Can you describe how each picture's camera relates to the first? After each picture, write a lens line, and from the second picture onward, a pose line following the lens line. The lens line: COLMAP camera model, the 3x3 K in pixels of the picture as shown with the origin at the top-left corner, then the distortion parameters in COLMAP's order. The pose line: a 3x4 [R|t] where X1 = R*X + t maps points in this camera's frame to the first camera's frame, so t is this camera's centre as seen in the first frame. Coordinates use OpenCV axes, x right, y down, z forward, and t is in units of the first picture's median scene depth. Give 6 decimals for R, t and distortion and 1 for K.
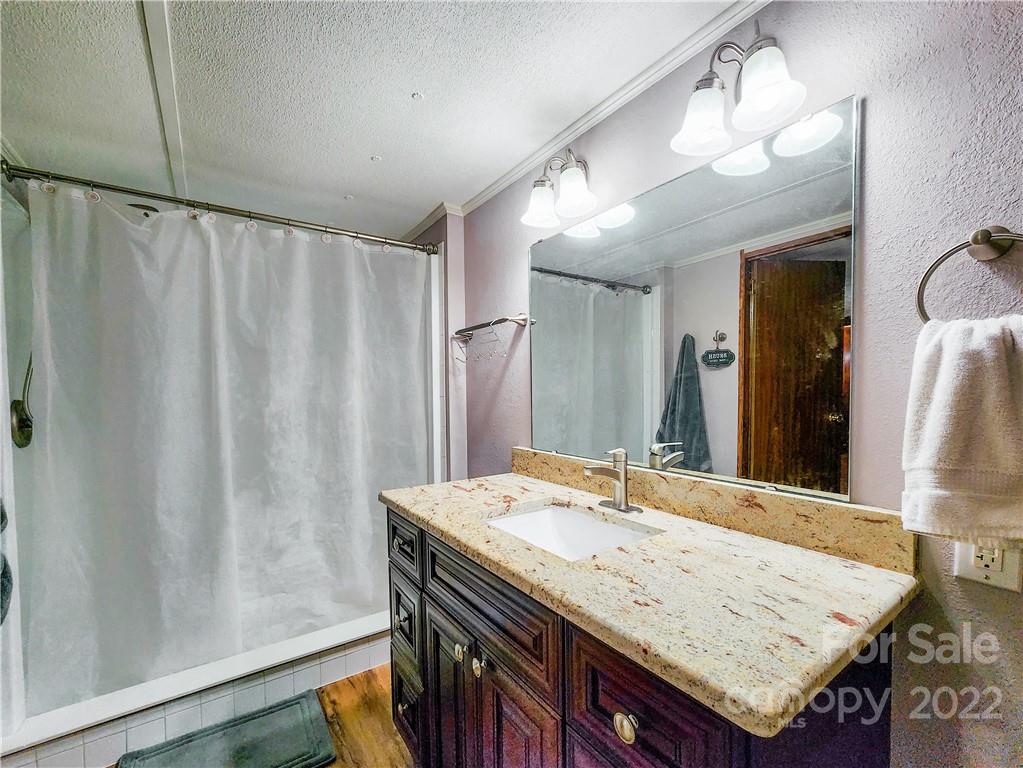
lens RADIAL K [[430.7, 0, 521.1], [0, 430.7, 406.0], [0, 0, 1]] dist [0.000737, 0.000075]
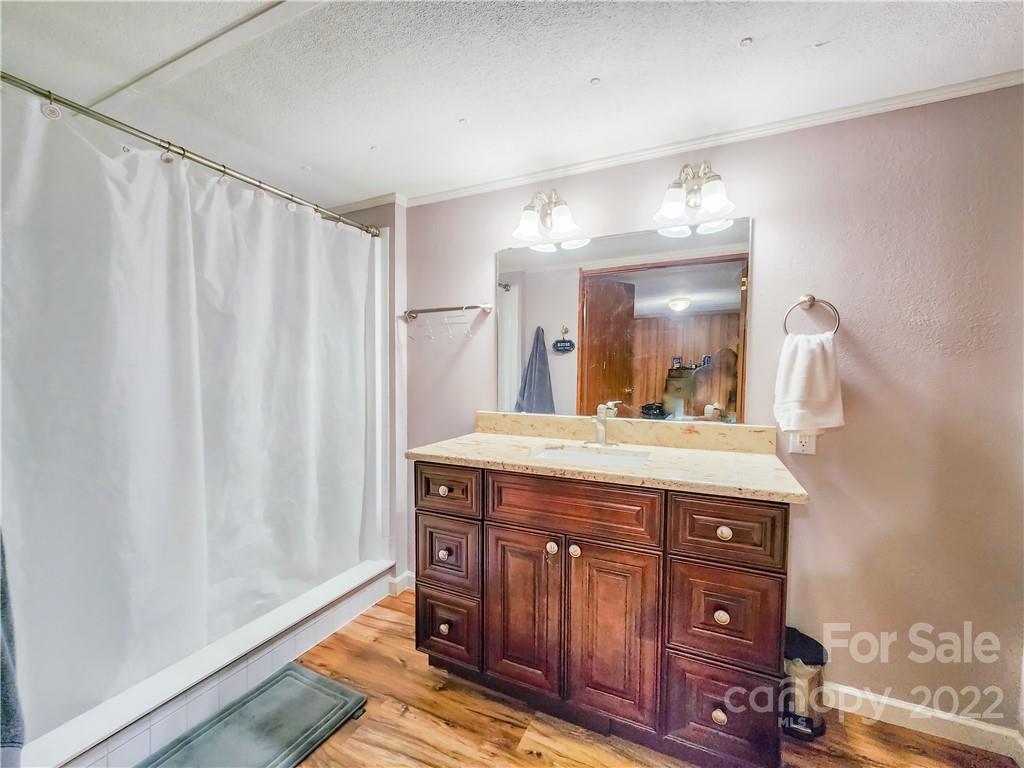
lens RADIAL K [[415.3, 0, 495.9], [0, 415.3, 387.7], [0, 0, 1]] dist [-0.003010, 0.000183]
pose [[0.885374, 0.000047, 0.464880, -0.512138], [0.000043, 1.000000, -0.000183, 0.027641], [-0.464880, 0.000182, 0.885374, -0.062198]]
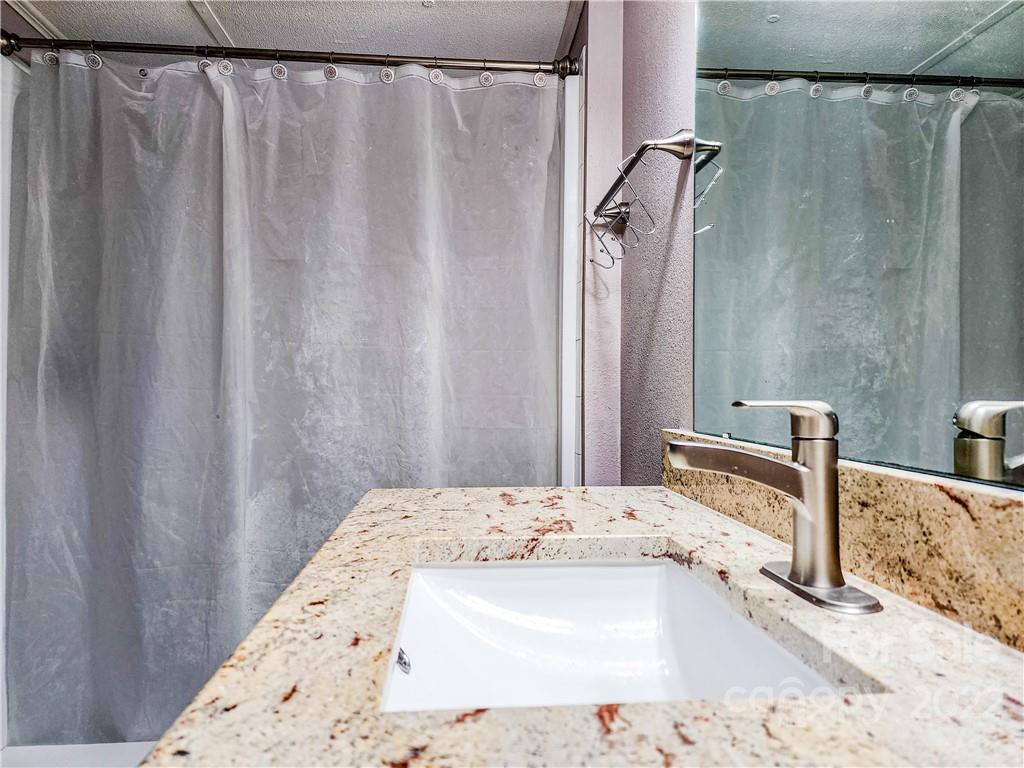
lens RADIAL K [[668.6, 0, 515.6], [0, 668.6, 380.6], [0, 0, 1]] dist [0.080266, -0.070538]
pose [[0.865902, 0.007834, -0.500153, 0.196877], [-0.030764, 0.998819, -0.037617, 0.074346], [0.499267, 0.047959, 0.865120, 0.304658]]
